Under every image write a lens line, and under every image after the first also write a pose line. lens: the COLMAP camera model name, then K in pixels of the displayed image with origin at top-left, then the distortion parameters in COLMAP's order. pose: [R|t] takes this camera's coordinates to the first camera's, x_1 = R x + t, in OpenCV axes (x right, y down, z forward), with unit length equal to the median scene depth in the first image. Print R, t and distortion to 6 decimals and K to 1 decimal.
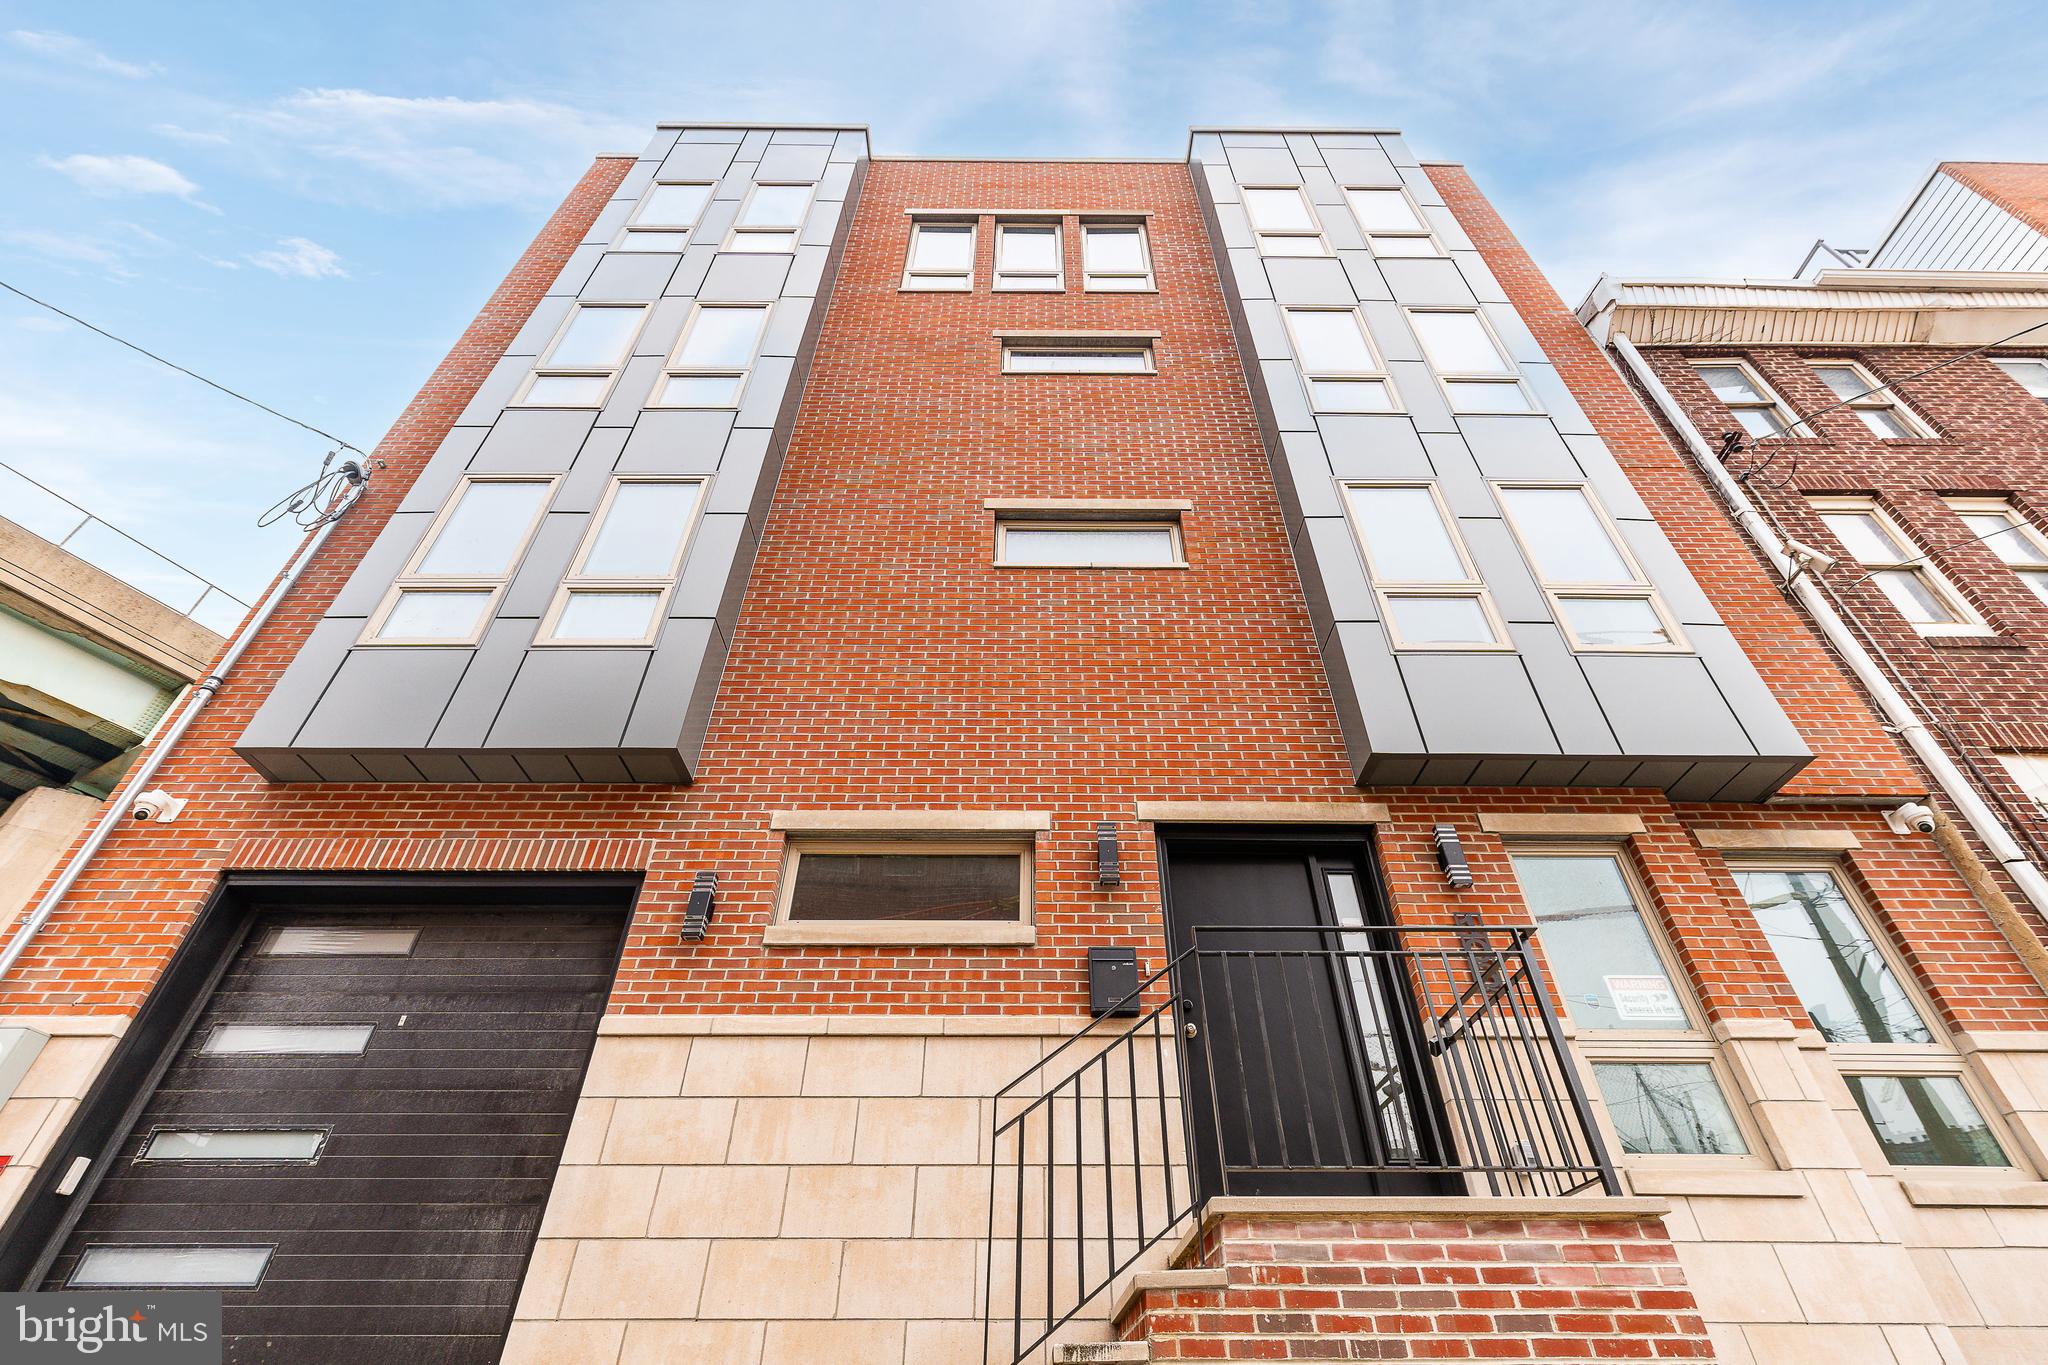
lens RADIAL K [[913.2, 0, 1028.0], [0, 913.2, 685.4], [0, 0, 1]] dist [0.006482, -0.000766]
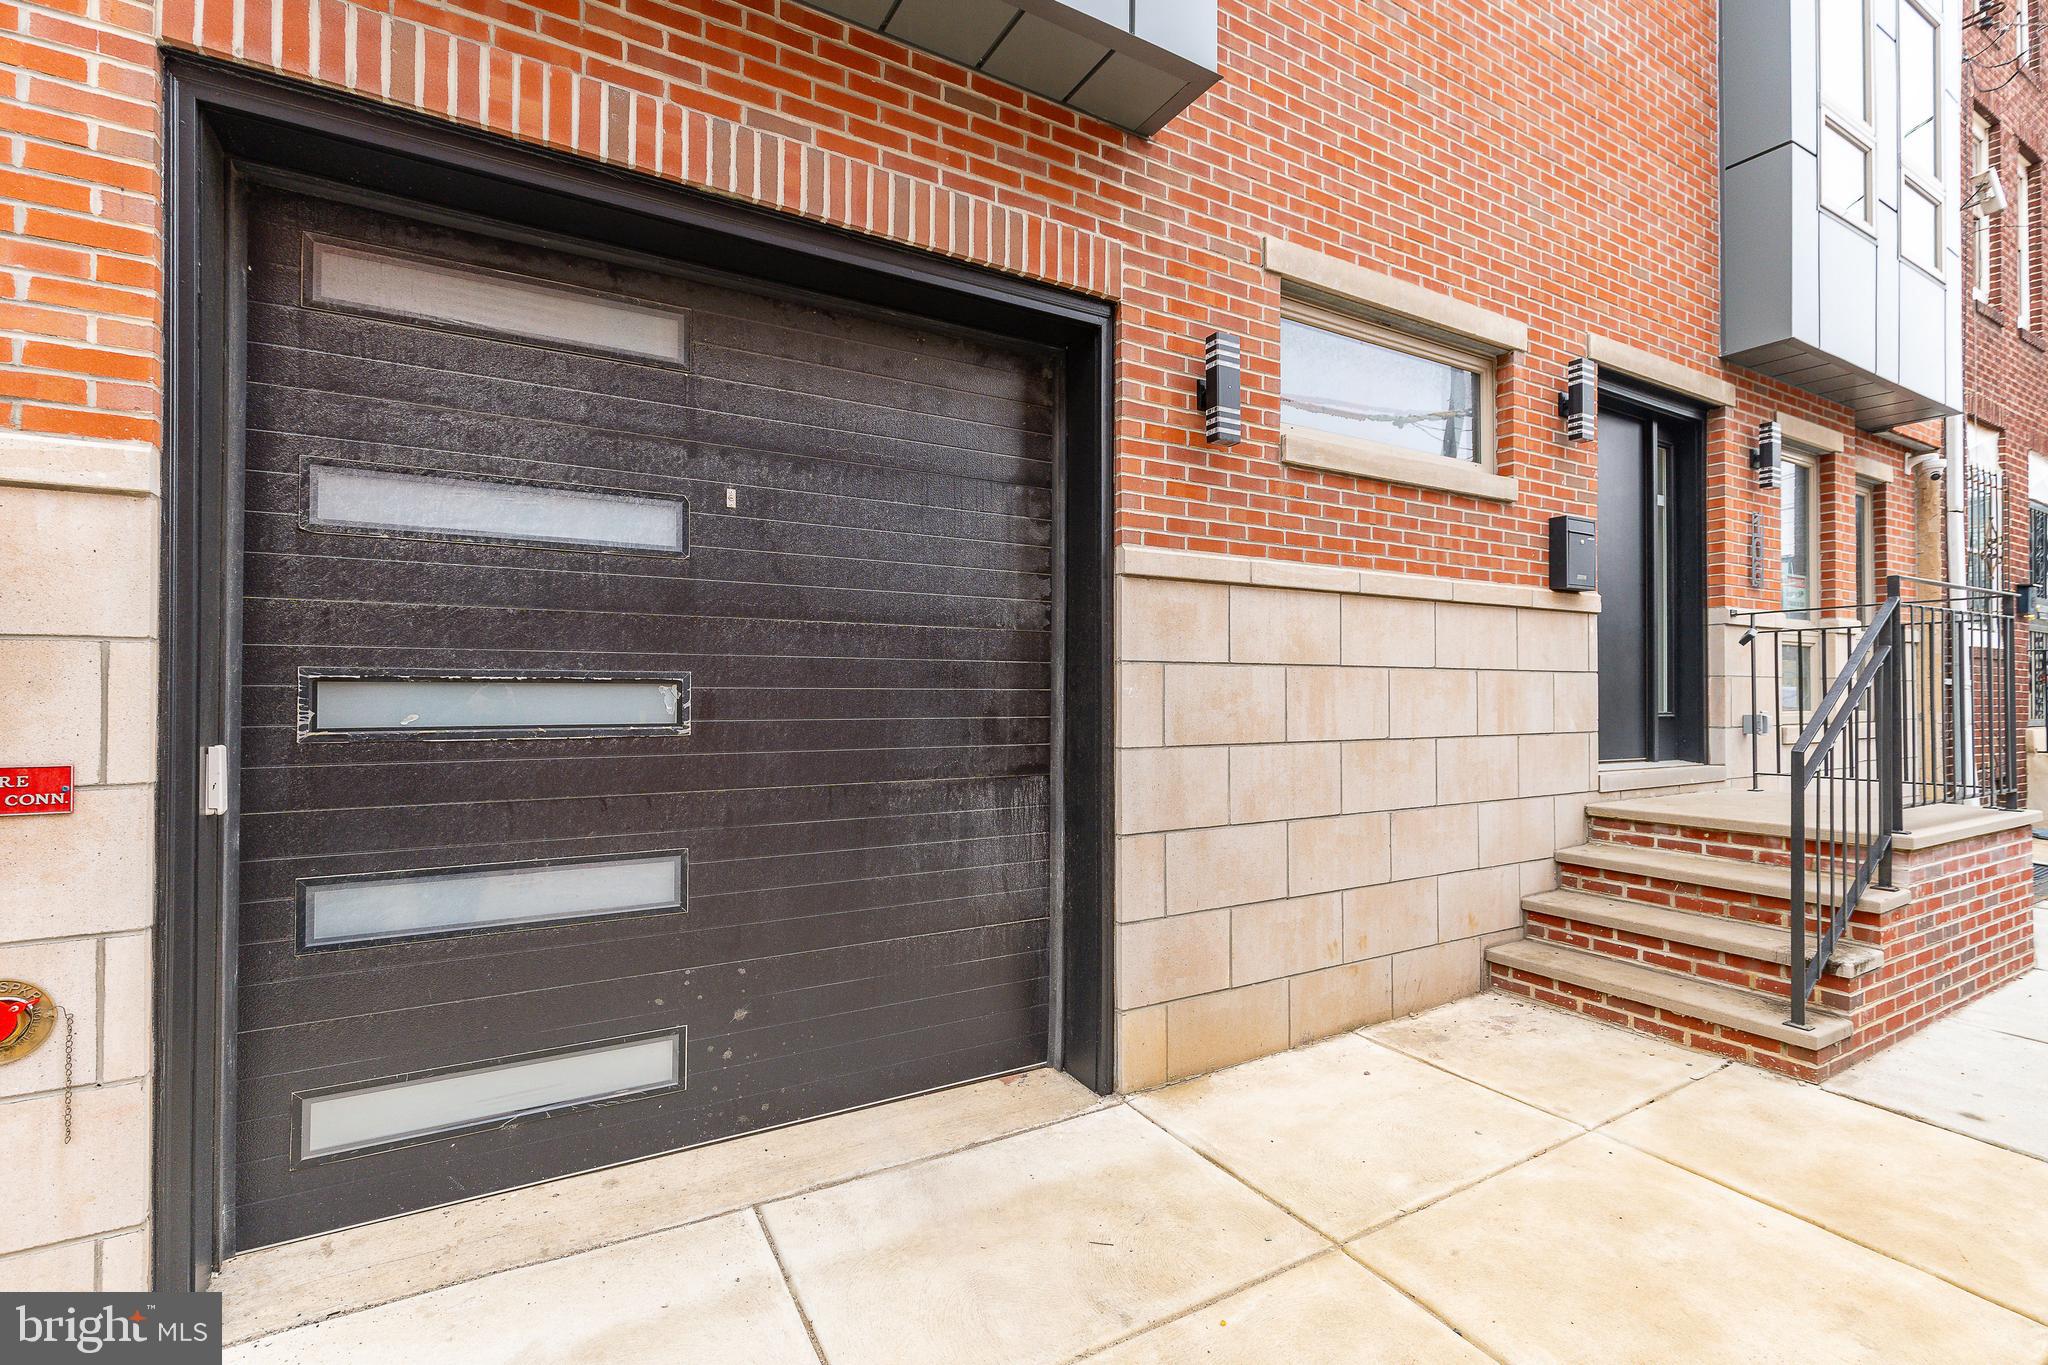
lens RADIAL K [[913.2, 0, 1028.0], [0, 913.2, 685.4], [0, 0, 1]] dist [0.006482, -0.000766]
pose [[0.863914, 0.003403, 0.503628, -0.847400], [-0.320754, 0.774669, 0.544982, 0.100136], [-0.388291, -0.632358, 0.670339, 0.514729]]
